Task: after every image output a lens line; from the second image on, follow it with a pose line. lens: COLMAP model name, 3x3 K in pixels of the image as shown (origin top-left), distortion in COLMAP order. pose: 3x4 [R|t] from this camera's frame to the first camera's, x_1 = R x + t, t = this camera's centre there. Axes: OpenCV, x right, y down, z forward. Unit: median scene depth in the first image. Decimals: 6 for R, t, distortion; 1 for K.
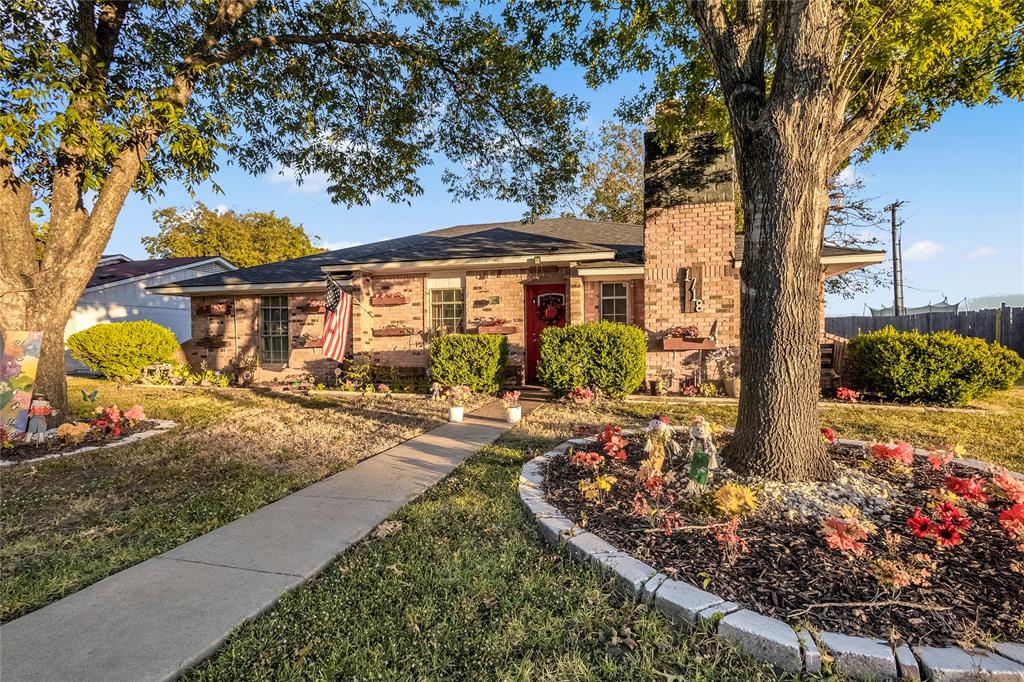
lens RADIAL K [[474.4, 0, 513.2], [0, 474.4, 360.0], [0, 0, 1]] dist [0.003339, 0.000790]
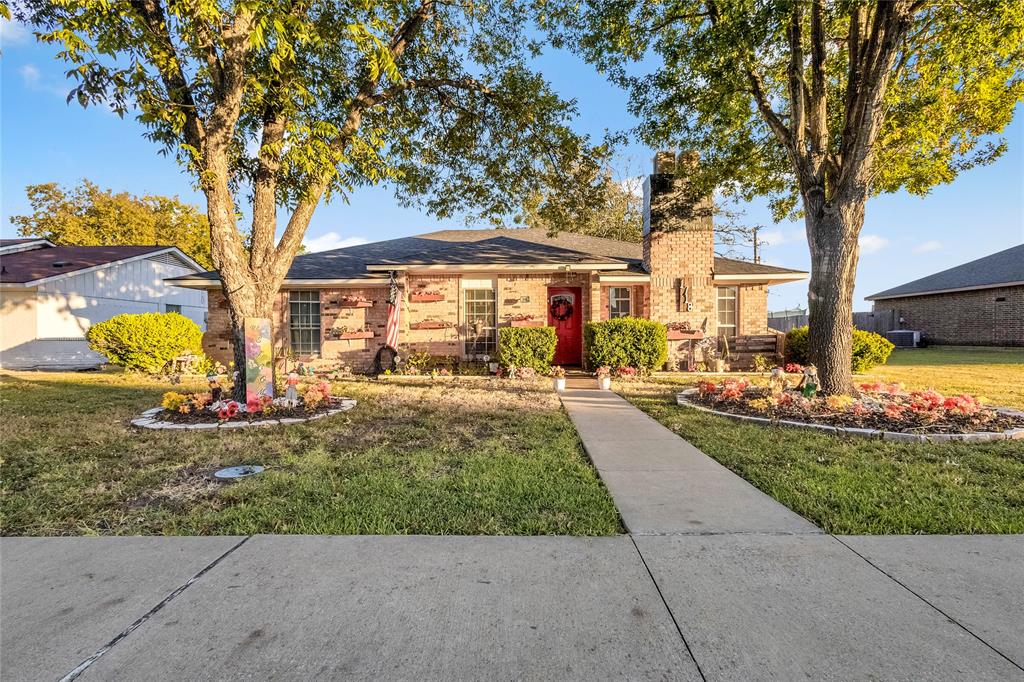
lens RADIAL K [[474.4, 0, 513.2], [0, 474.4, 360.0], [0, 0, 1]] dist [0.003339, 0.000790]
pose [[0.971608, -0.009185, 0.236418, -0.346533], [0.008901, 0.999958, 0.002268, 0.024780], [-0.236429, -0.000099, 0.971649, -0.160267]]
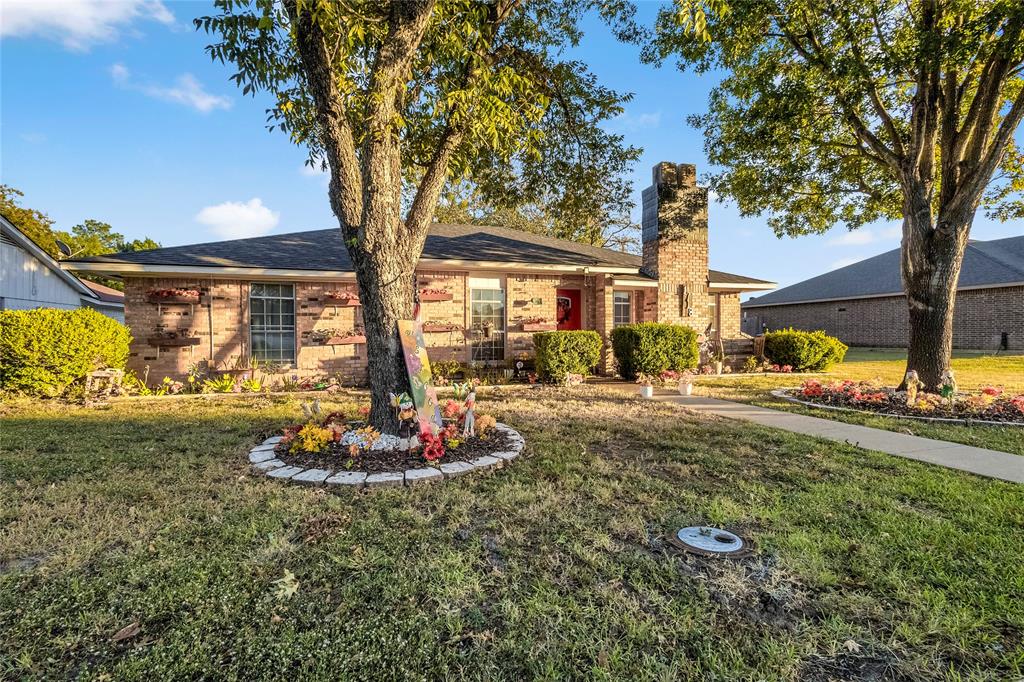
lens RADIAL K [[474.4, 0, 513.2], [0, 474.4, 360.0], [0, 0, 1]] dist [0.003339, 0.000790]
pose [[0.843470, -0.023605, 0.536658, -0.684467], [0.024886, 0.999678, 0.004858, 0.007698], [-0.536600, 0.009258, 0.843786, 0.072220]]
